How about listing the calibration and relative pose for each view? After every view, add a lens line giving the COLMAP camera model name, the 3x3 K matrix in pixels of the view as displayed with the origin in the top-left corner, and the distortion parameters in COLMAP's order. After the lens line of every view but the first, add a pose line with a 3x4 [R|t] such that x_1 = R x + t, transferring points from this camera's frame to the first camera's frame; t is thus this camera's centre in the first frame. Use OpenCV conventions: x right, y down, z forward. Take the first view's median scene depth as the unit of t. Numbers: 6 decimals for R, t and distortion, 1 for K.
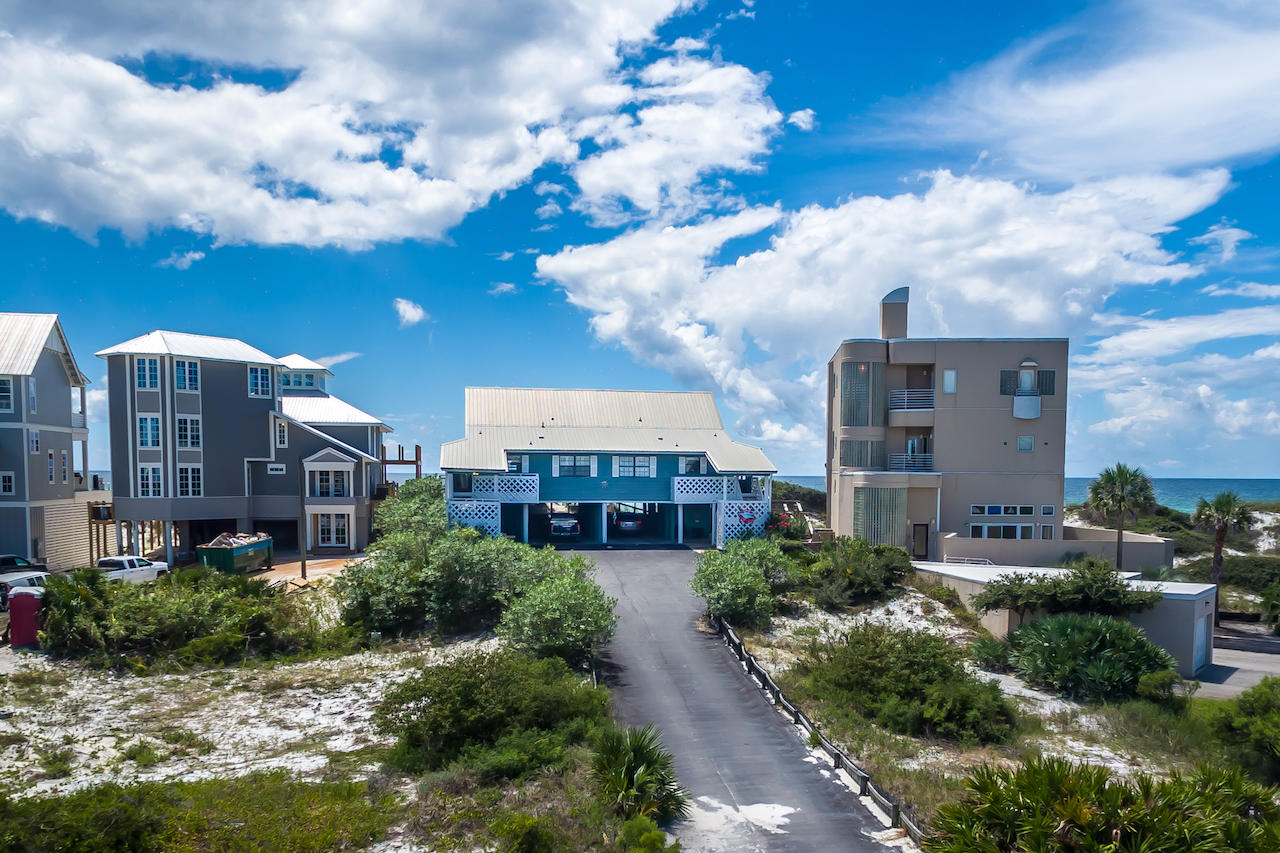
lens RADIAL K [[1109.8, 0, 706.6], [0, 1109.8, 559.5], [0, 0, 1]] dist [0.029056, -0.024644]
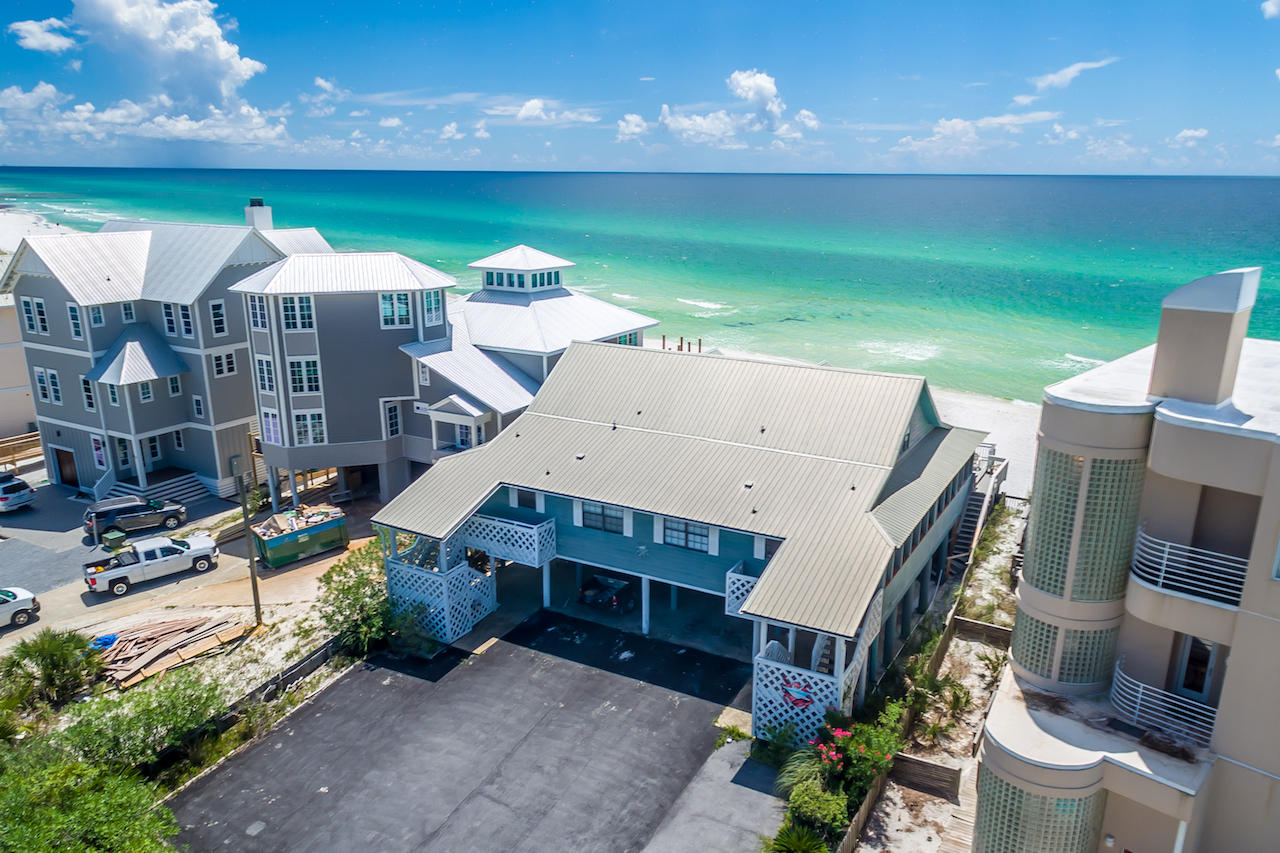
lens RADIAL K [[941.8, 0, 651.9], [0, 941.8, 471.5], [0, 0, 1]] dist [0.004261, 0.007387]
pose [[0.761935, 0.197695, -0.616743, 0.235896], [-0.054521, 0.968472, 0.243084, -0.243478], [0.645354, -0.151589, 0.748691, 0.612780]]
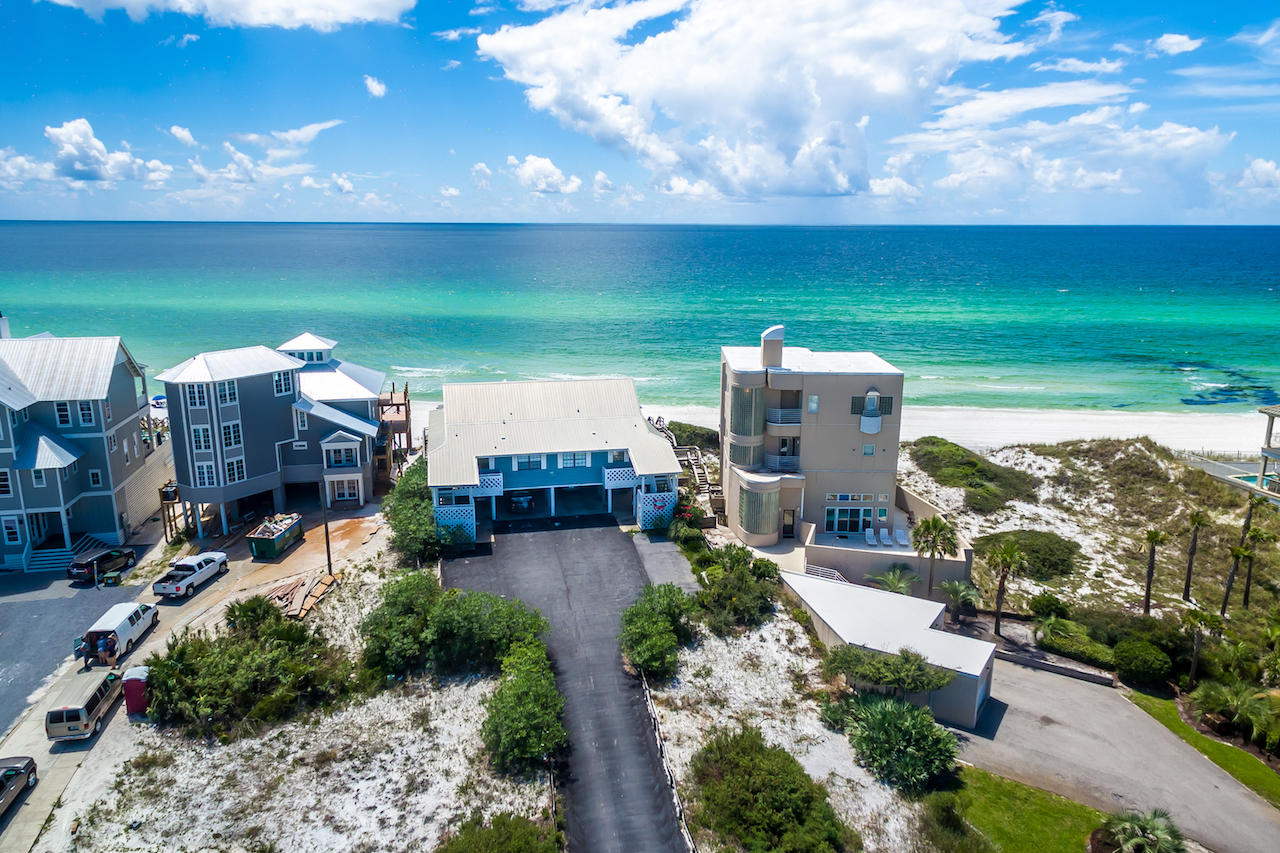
lens RADIAL K [[875.2, 0, 639.7], [0, 875.2, 437.0], [0, 0, 1]] dist [0.019946, -0.007191]
pose [[0.999820, -0.006333, 0.017876, -0.005316], [0.003364, 0.986870, 0.161479, -0.281025], [-0.018664, -0.161390, 0.986714, -0.024704]]
